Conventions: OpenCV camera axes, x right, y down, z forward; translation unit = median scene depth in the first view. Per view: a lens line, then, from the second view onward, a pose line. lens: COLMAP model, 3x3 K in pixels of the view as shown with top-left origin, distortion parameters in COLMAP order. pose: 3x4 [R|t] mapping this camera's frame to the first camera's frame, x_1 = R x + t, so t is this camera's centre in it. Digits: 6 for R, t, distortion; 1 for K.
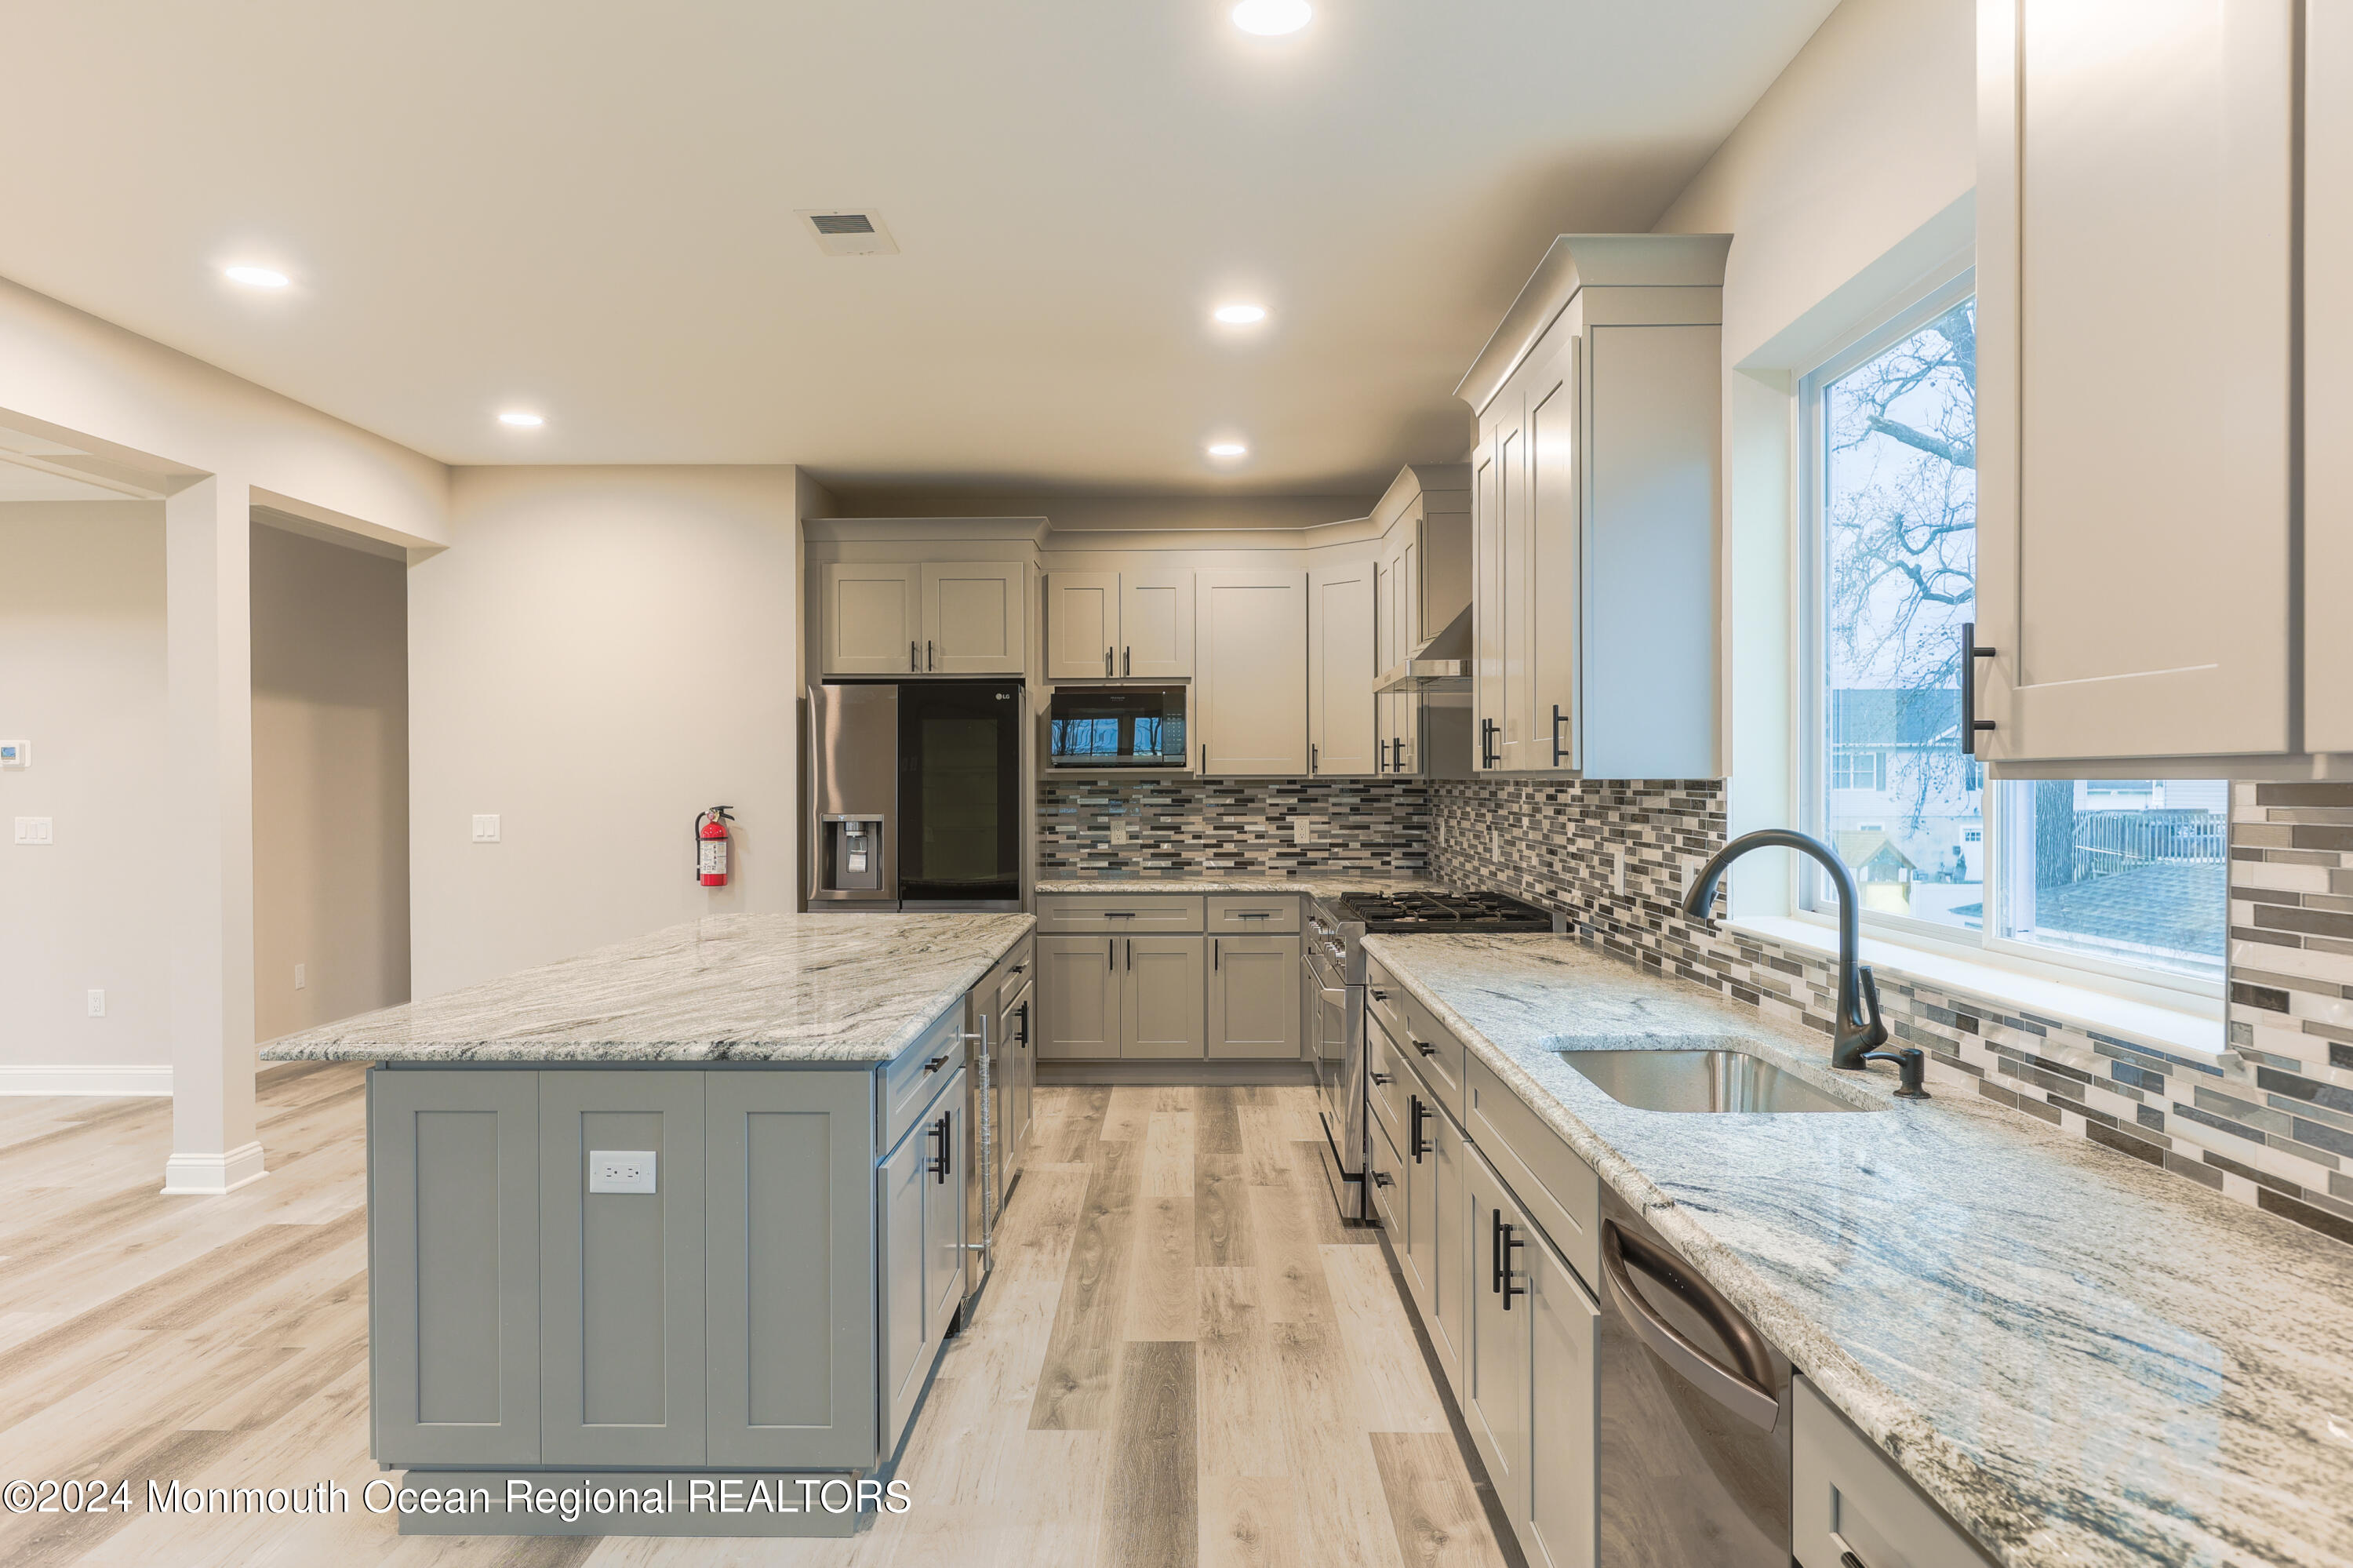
lens RADIAL K [[1433.0, 0, 1173.8], [0, 1433.0, 795.0], [0, 0, 1]] dist [-0.014628, -0.000997]
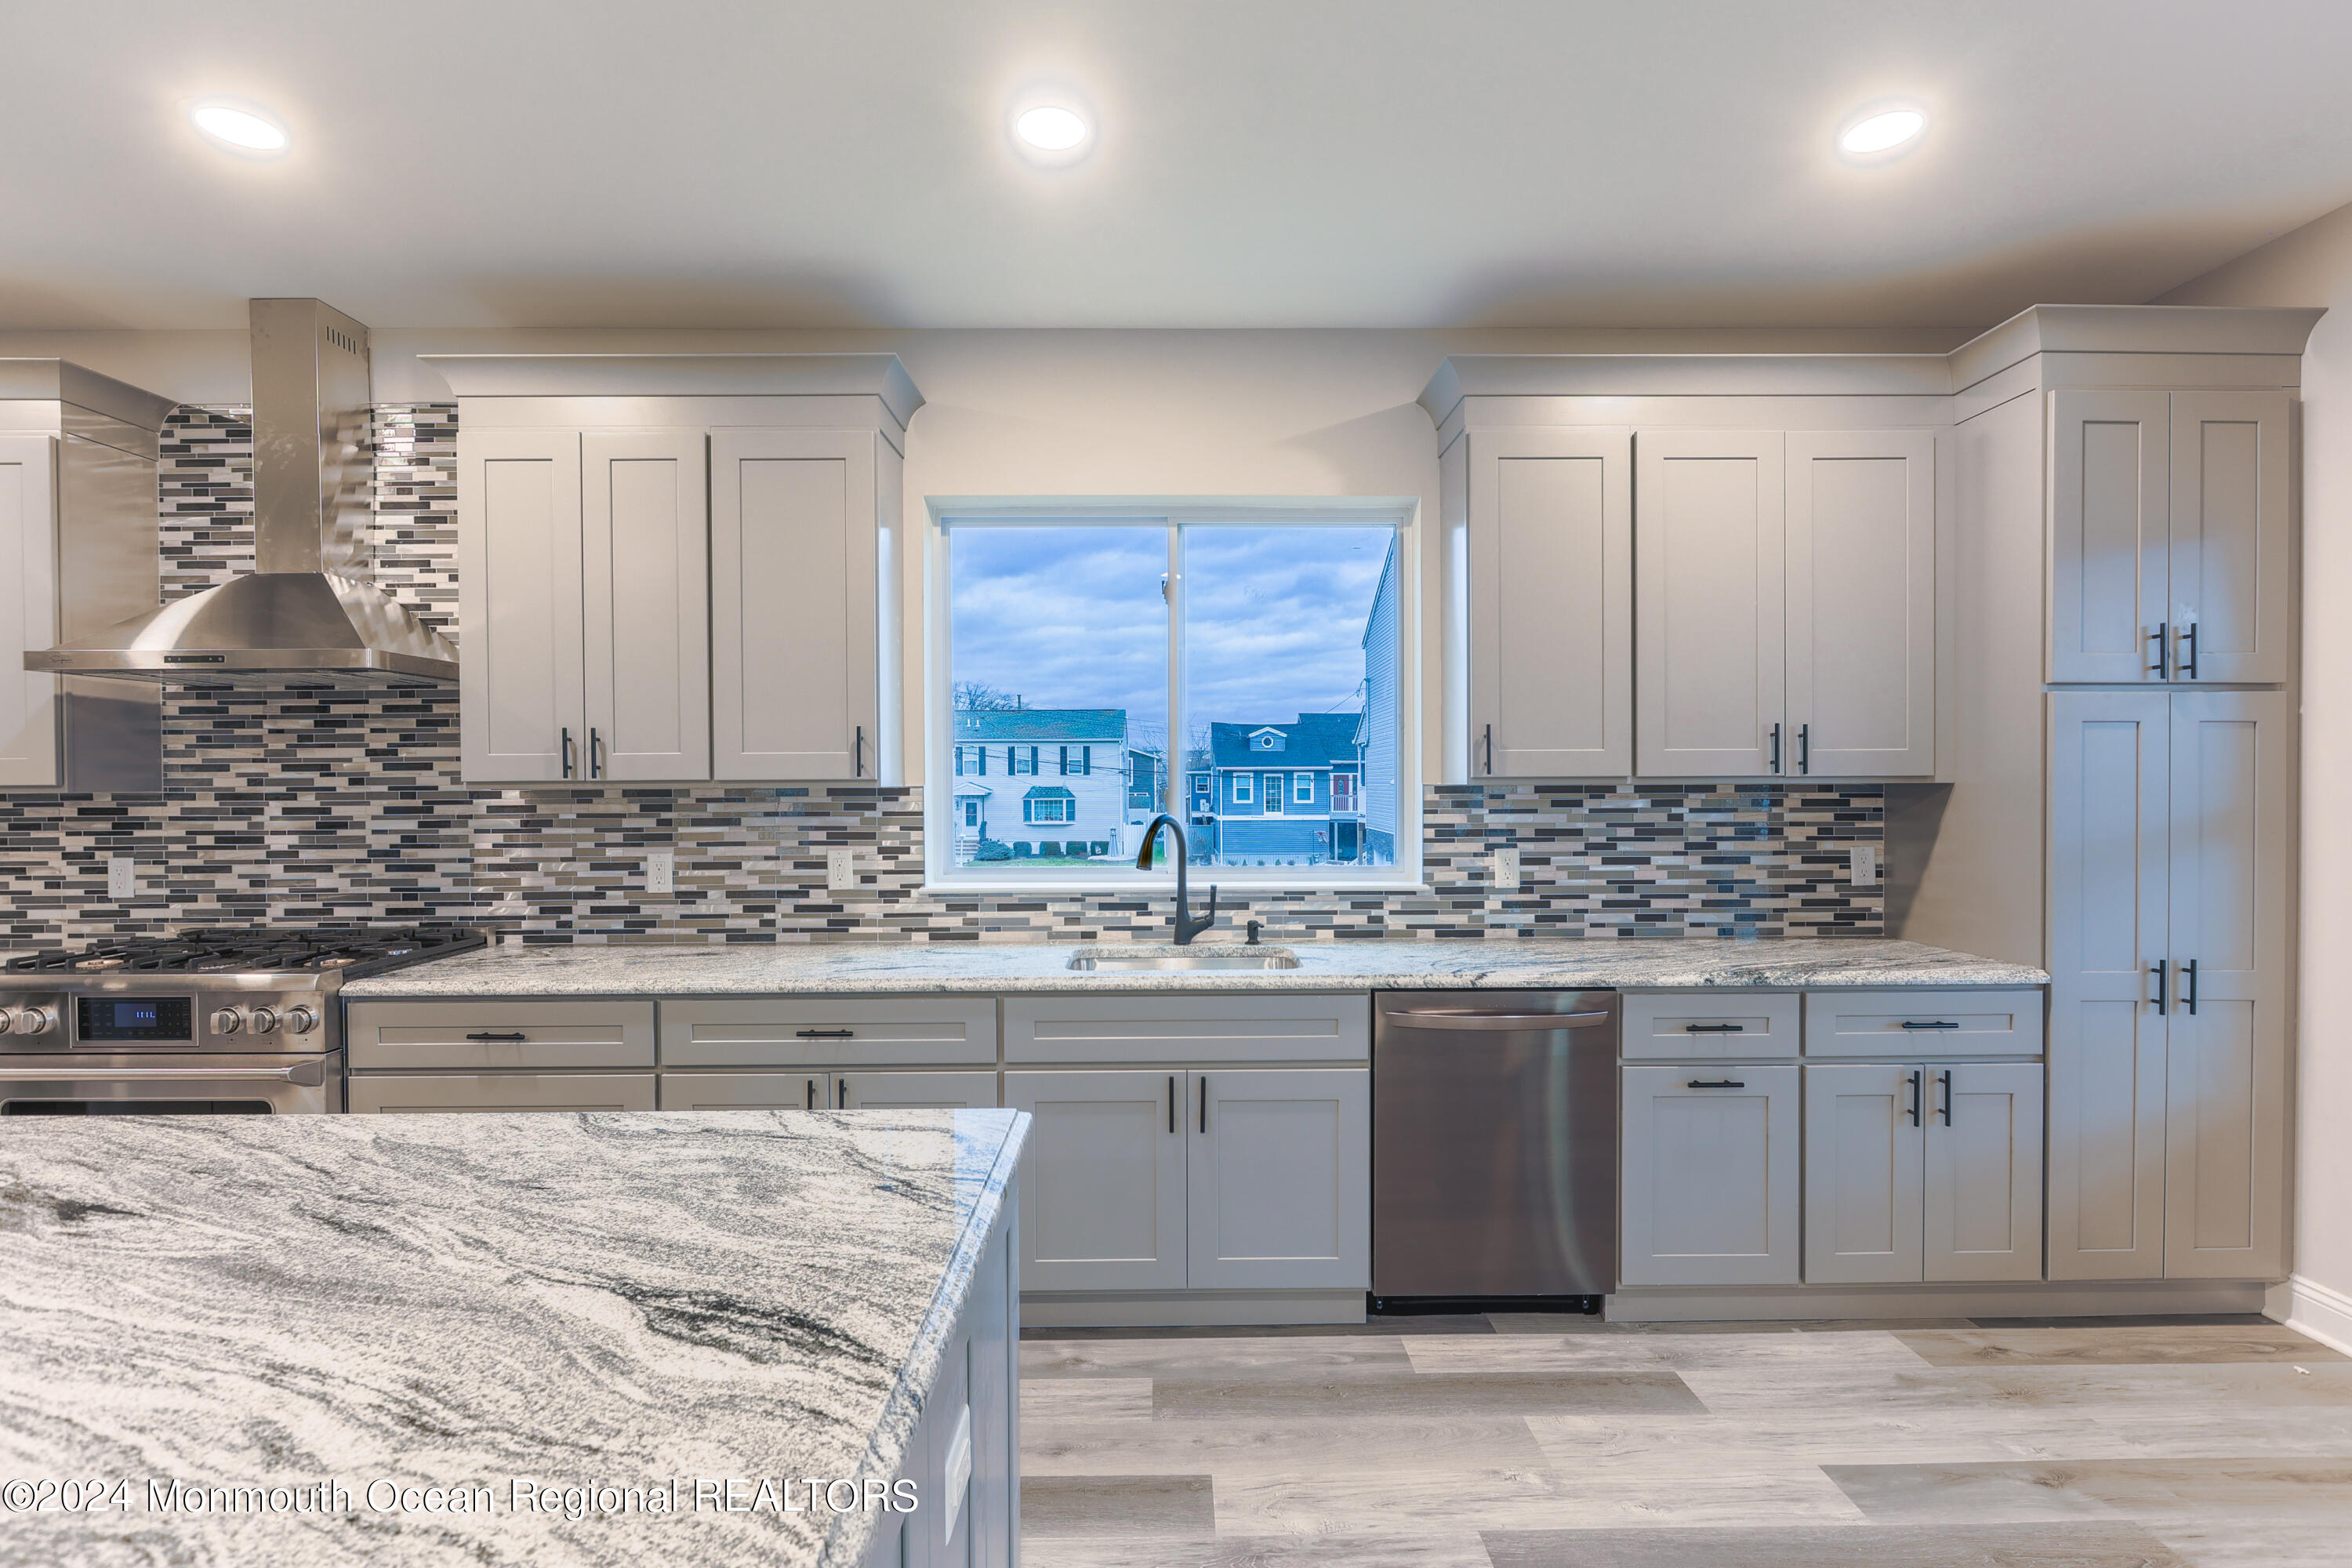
lens RADIAL K [[1108.5, 0, 1158.9], [0, 1108.5, 791.8], [0, 0, 1]] dist [0.000412, -0.001047]
pose [[-0.016703, -0.008094, 0.999828, -0.367686], [0.017090, 0.999819, 0.008379, -0.006329], [-0.999714, 0.017227, -0.016562, 0.411836]]
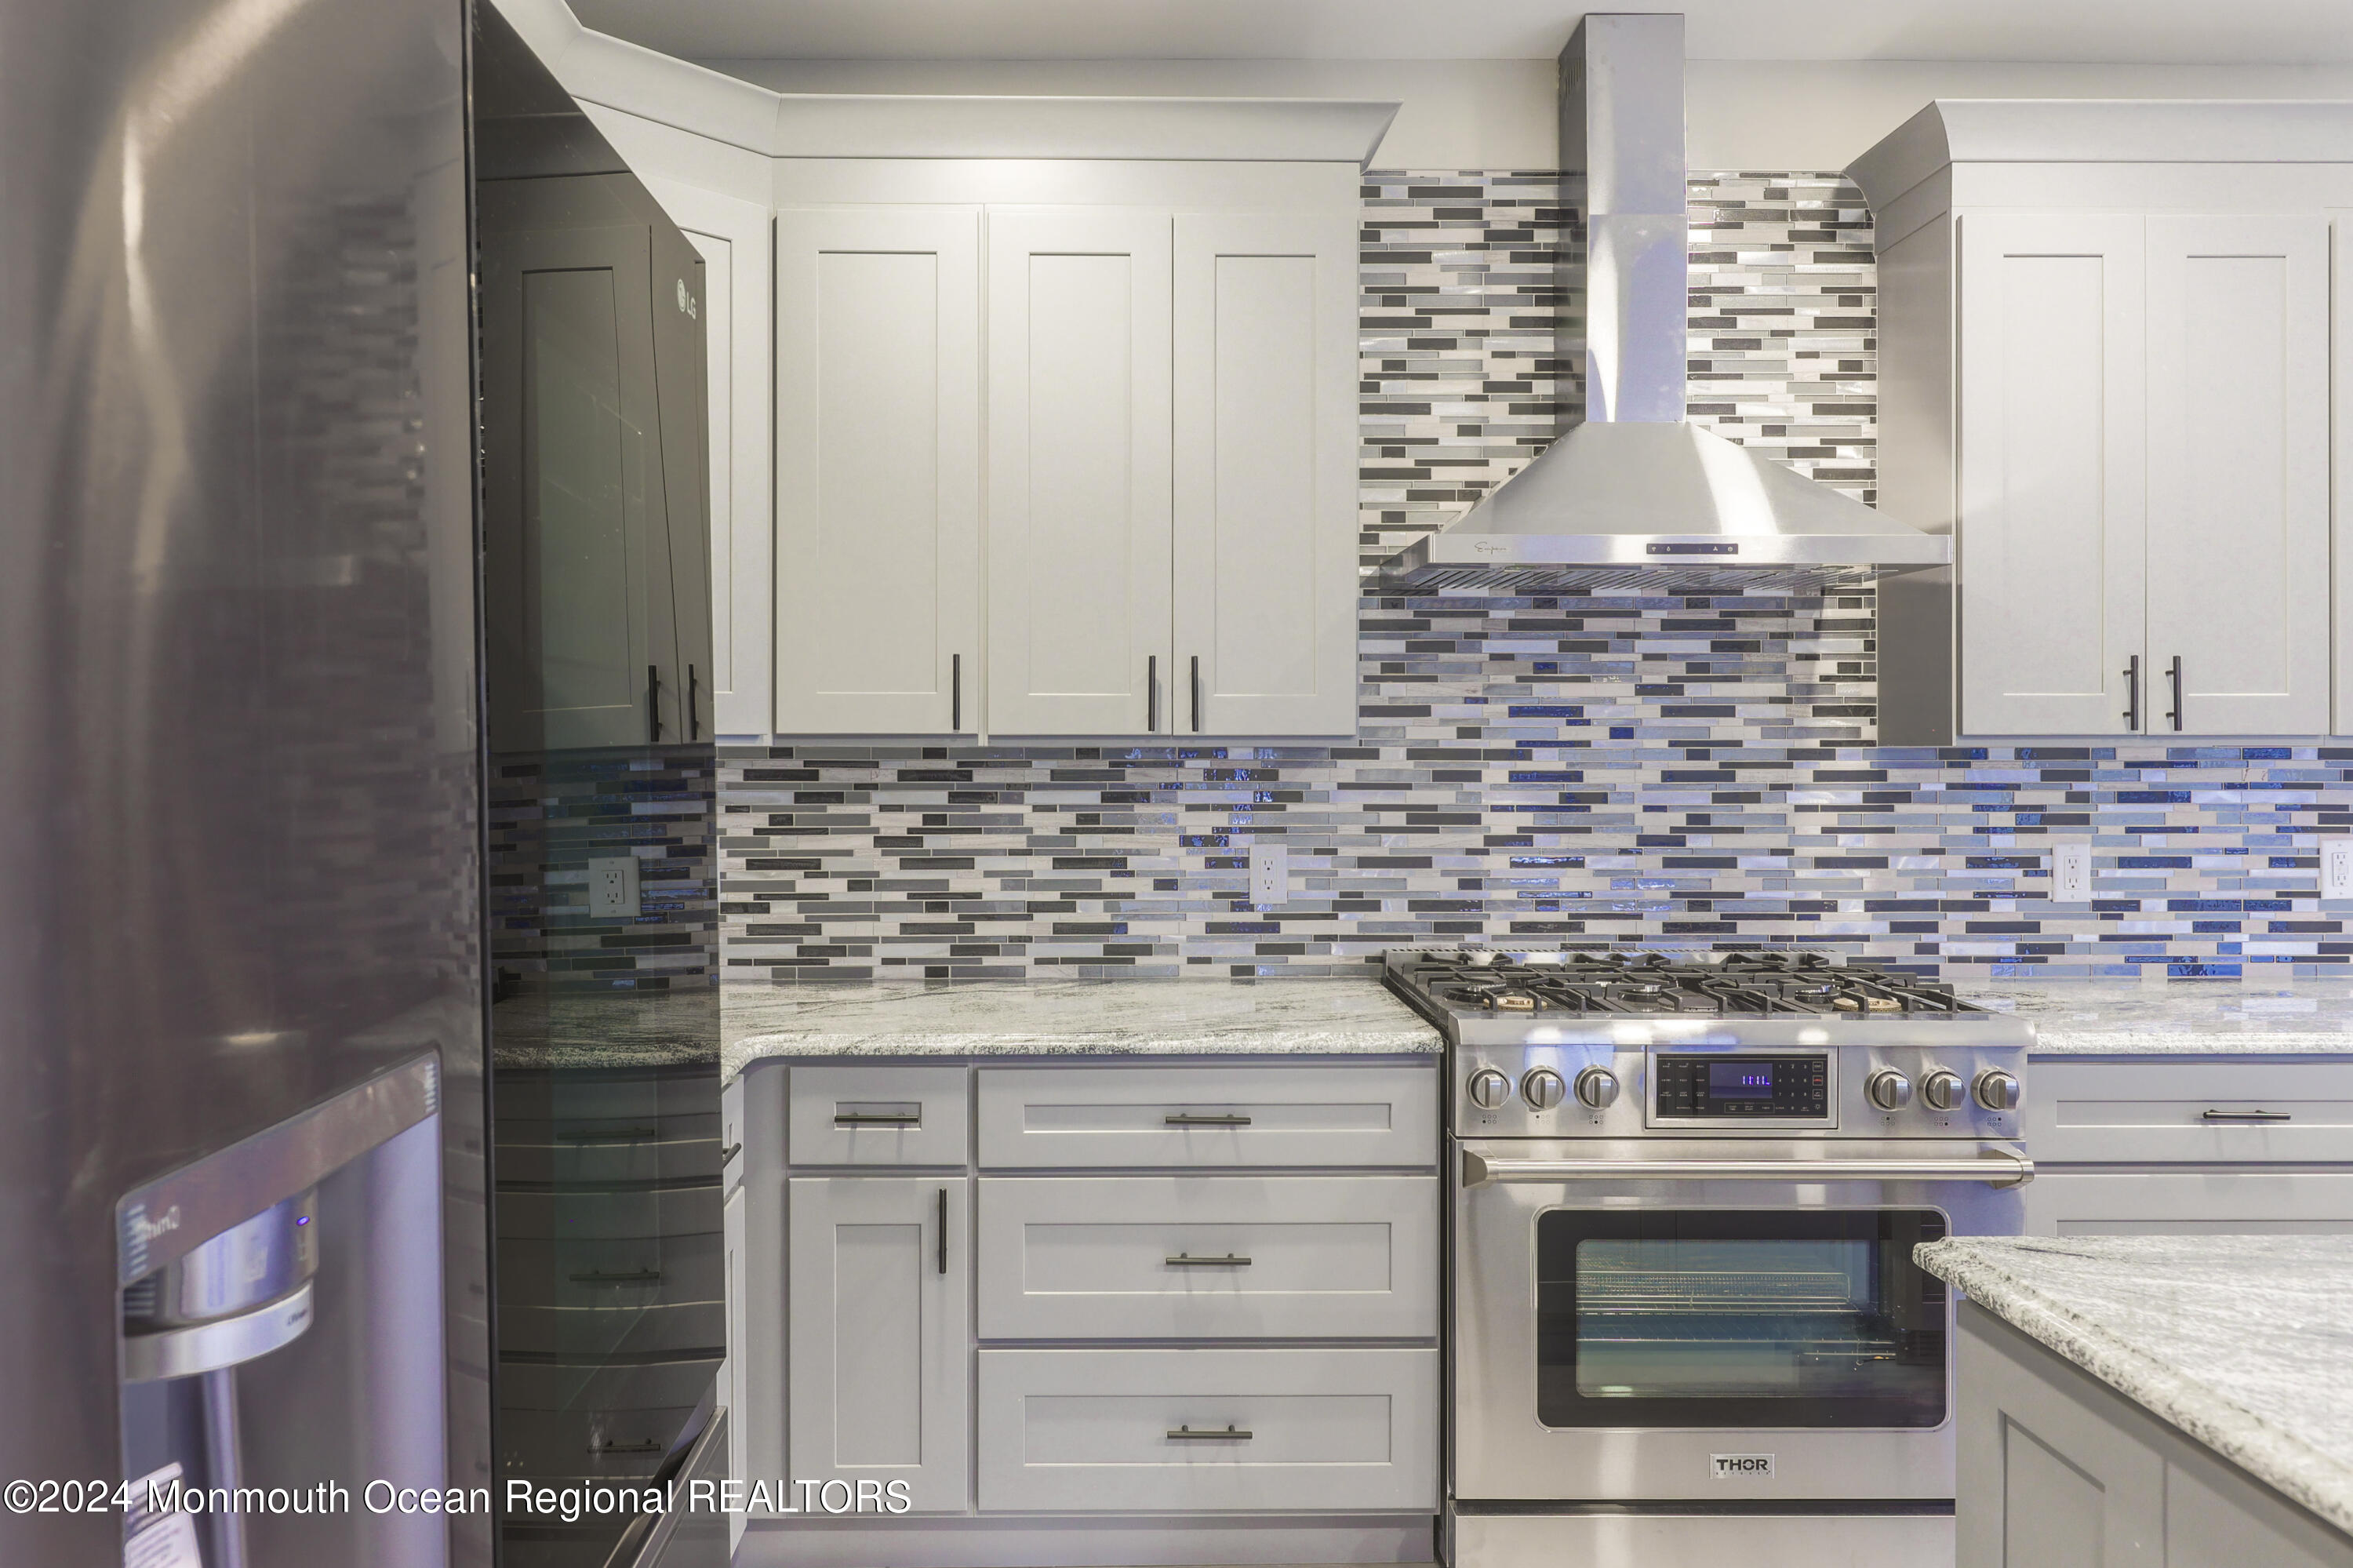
lens RADIAL K [[1677.0, 0, 1164.7], [0, 1677.0, 721.3], [0, 0, 1]] dist [0.010380, -0.003594]
pose [[-0.033296, 0.012023, 0.999373, -0.363665], [0.009933, 0.999882, -0.011698, -0.012640], [-0.999396, 0.009537, -0.033412, 0.990423]]
